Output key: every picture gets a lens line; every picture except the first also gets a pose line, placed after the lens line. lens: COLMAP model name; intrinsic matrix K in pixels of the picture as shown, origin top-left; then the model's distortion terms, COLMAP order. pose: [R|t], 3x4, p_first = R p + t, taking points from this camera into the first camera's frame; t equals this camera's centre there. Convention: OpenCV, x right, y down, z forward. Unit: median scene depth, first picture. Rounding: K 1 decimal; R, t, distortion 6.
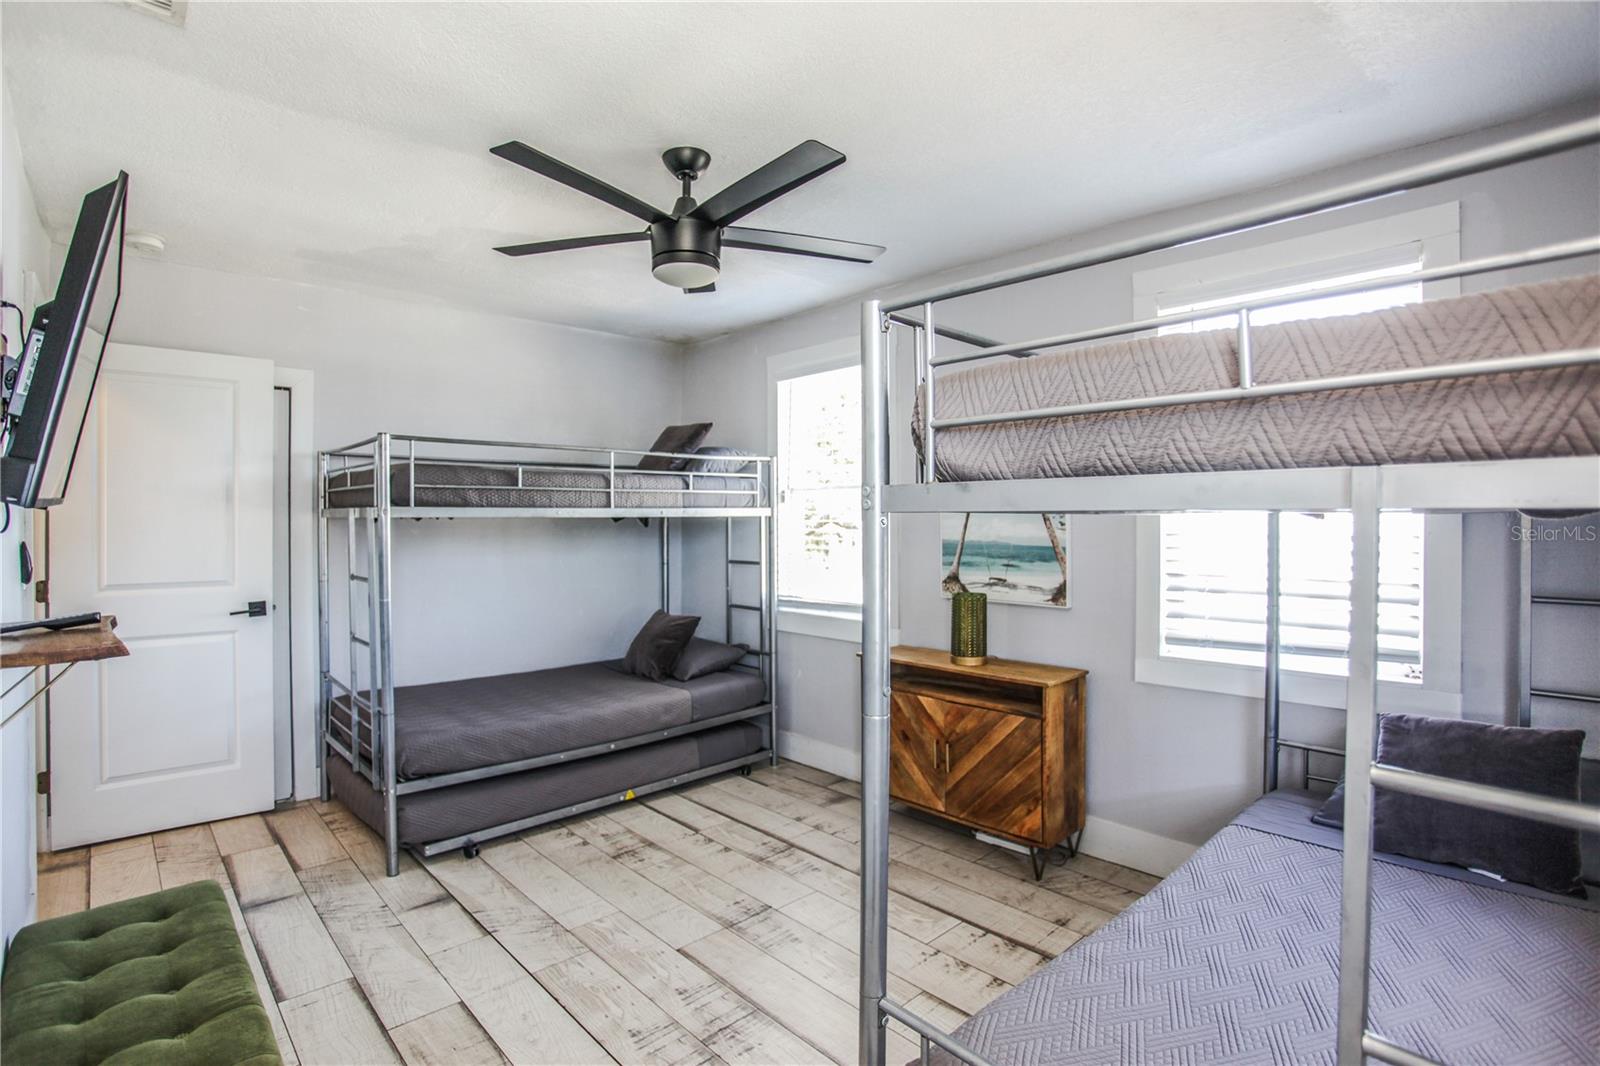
lens RADIAL K [[781.6, 0, 800.0], [0, 781.6, 533.0], [0, 0, 1]] dist [-0.031349, 0.000574]
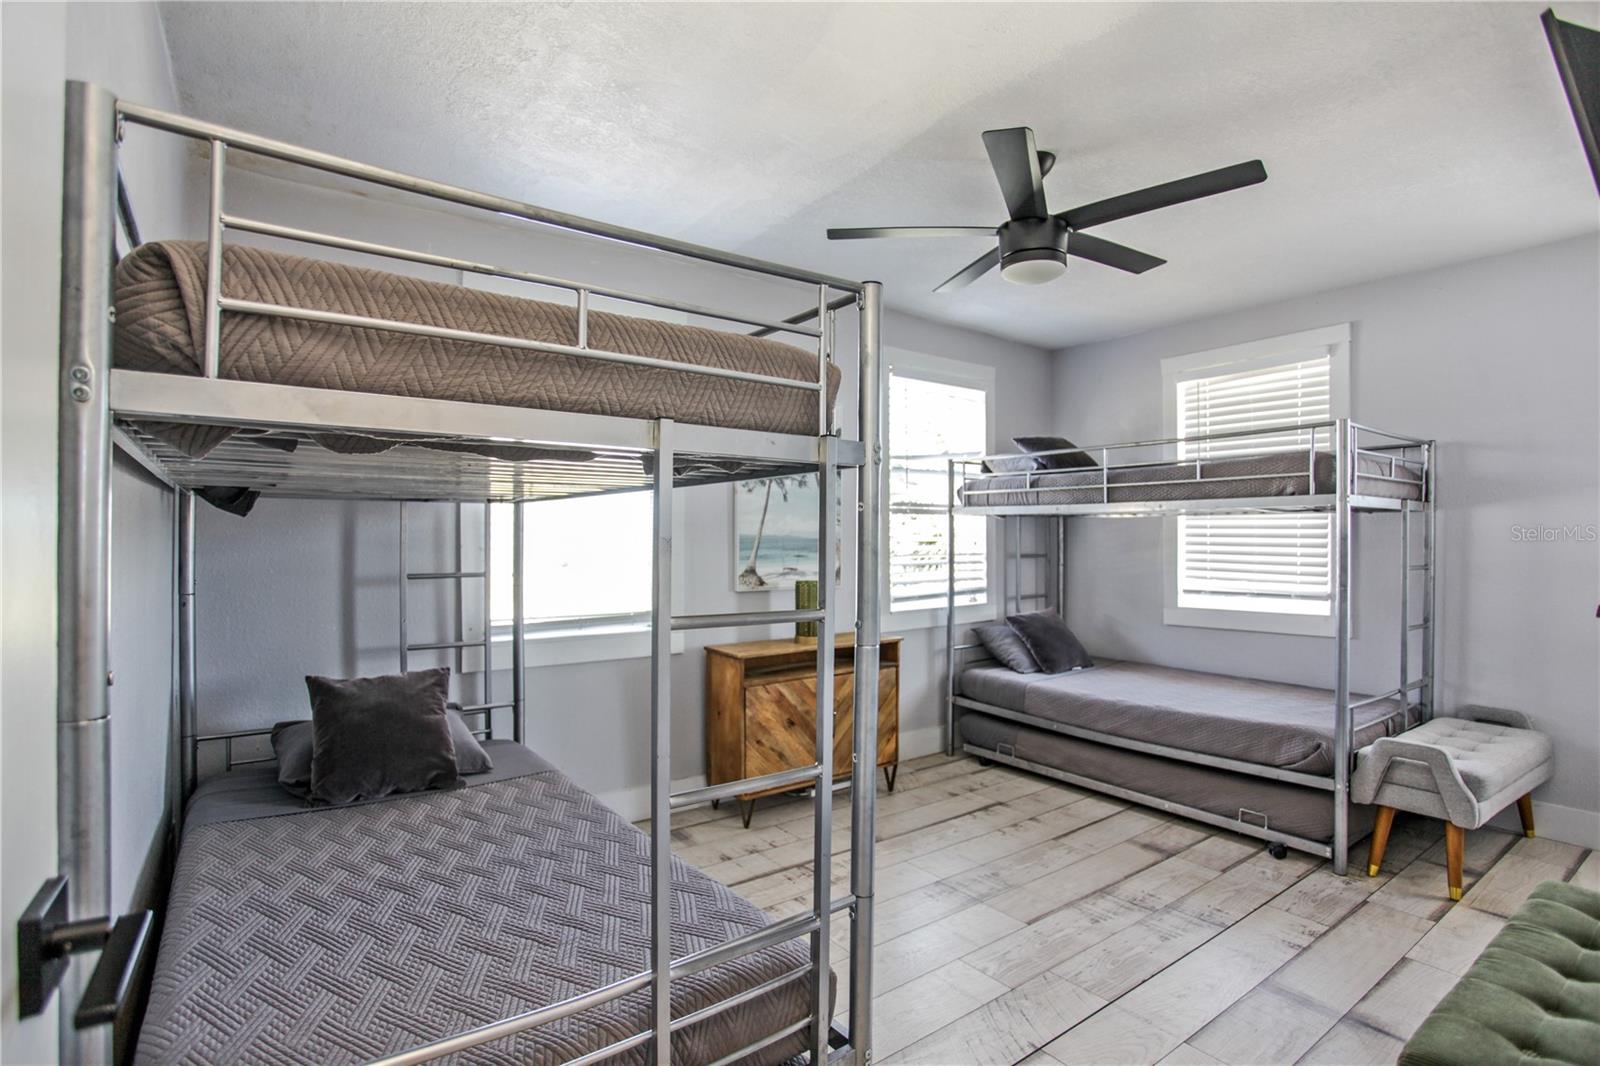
lens RADIAL K [[781.6, 0, 800.0], [0, 781.6, 533.0], [0, 0, 1]] dist [-0.031349, 0.000574]
pose [[0.118965, 0.005142, 0.992885, -1.066345], [0.007984, 0.999949, -0.006135, 0.016852], [-0.992866, 0.008657, 0.118918, 1.023785]]
